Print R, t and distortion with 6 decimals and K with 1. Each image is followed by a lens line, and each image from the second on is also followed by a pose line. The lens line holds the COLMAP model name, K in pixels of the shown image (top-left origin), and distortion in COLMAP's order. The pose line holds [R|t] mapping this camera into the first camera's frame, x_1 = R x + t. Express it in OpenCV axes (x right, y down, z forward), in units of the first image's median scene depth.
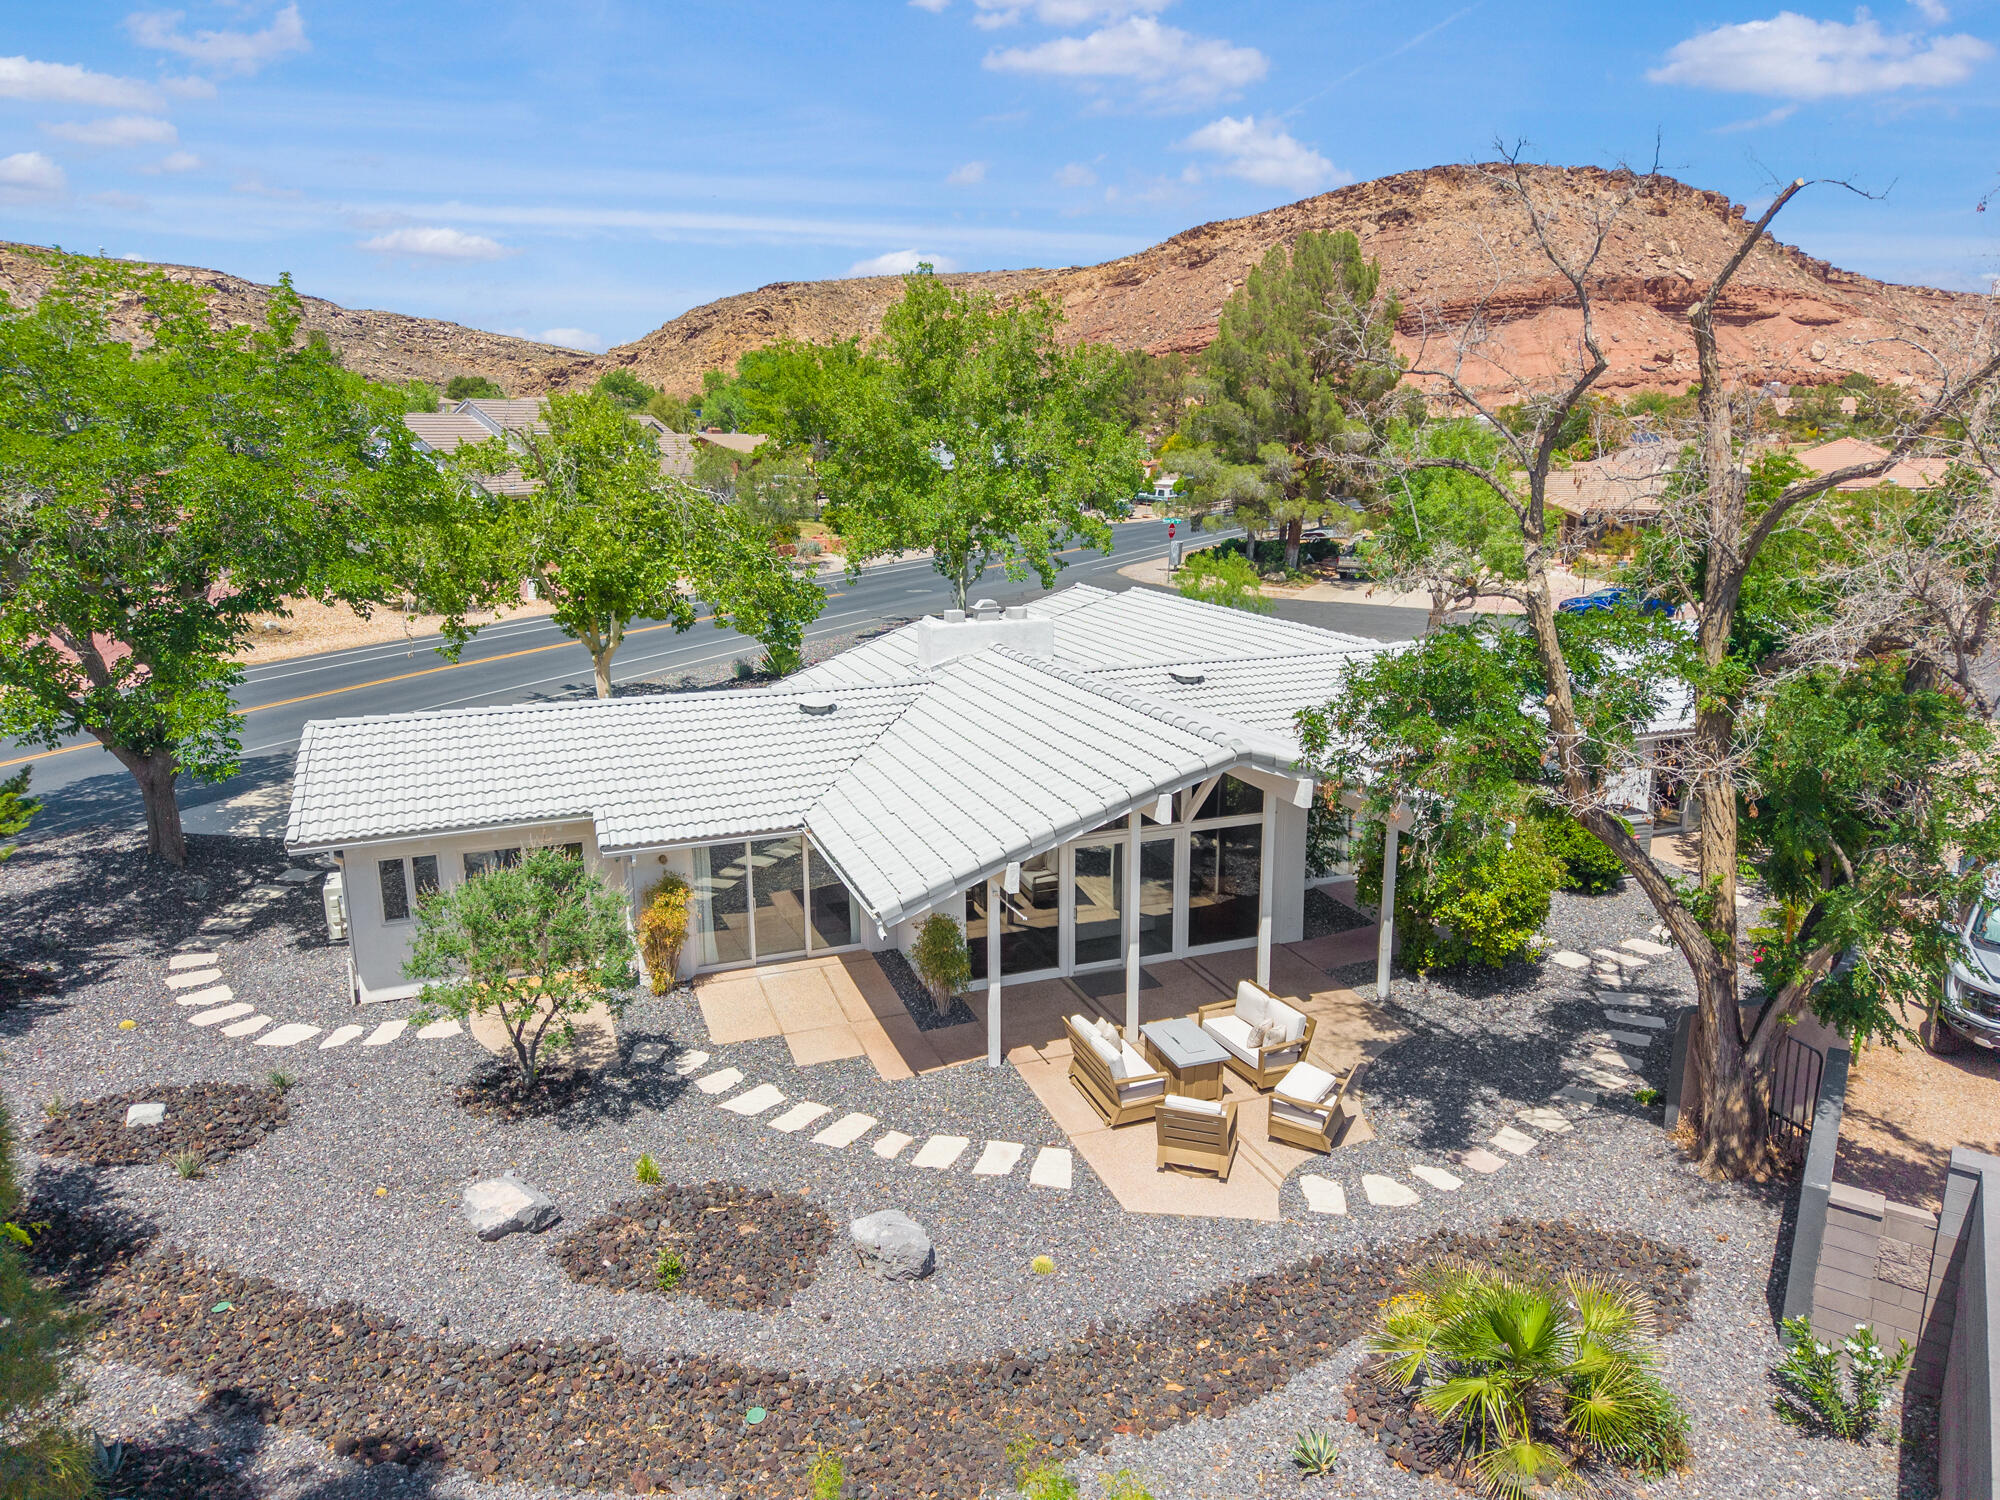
lens RADIAL K [[1355.4, 0, 1000.0], [0, 1355.4, 750.0], [0, 0, 1]] dist [0.000188, -0.000819]
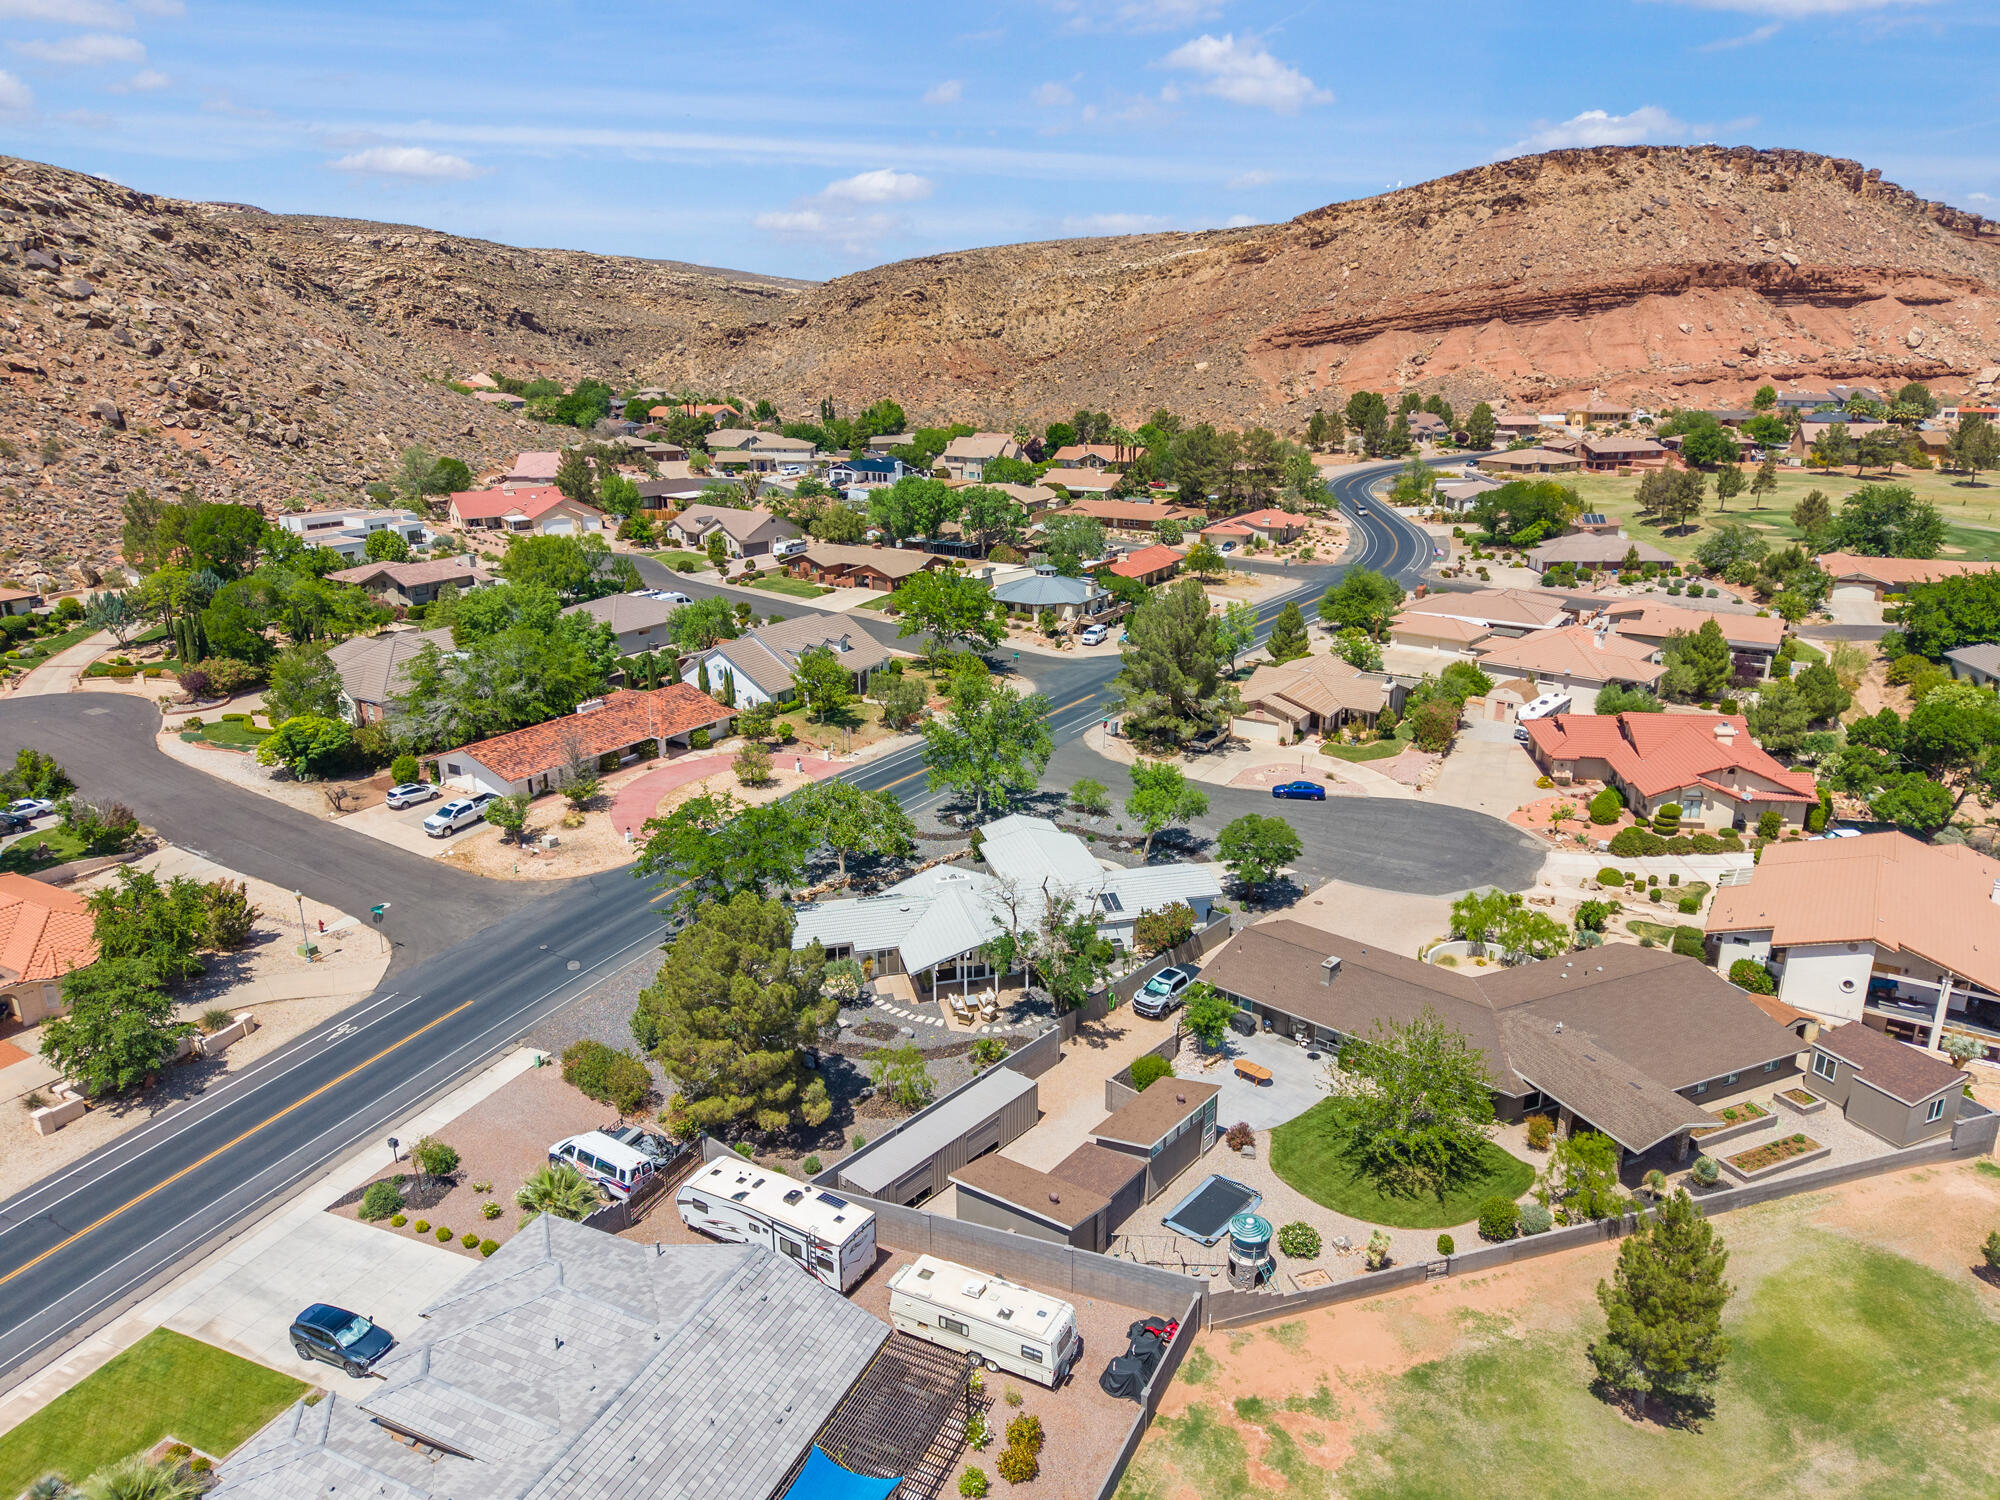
lens RADIAL K [[1355.4, 0, 1000.0], [0, 1355.4, 750.0], [0, 0, 1]] dist [0.000188, -0.000819]
pose [[0.993639, 0.035667, -0.106817, 0.024515], [-0.027539, 0.996680, 0.076621, -0.035961], [0.109195, -0.073192, 0.991322, -0.127947]]
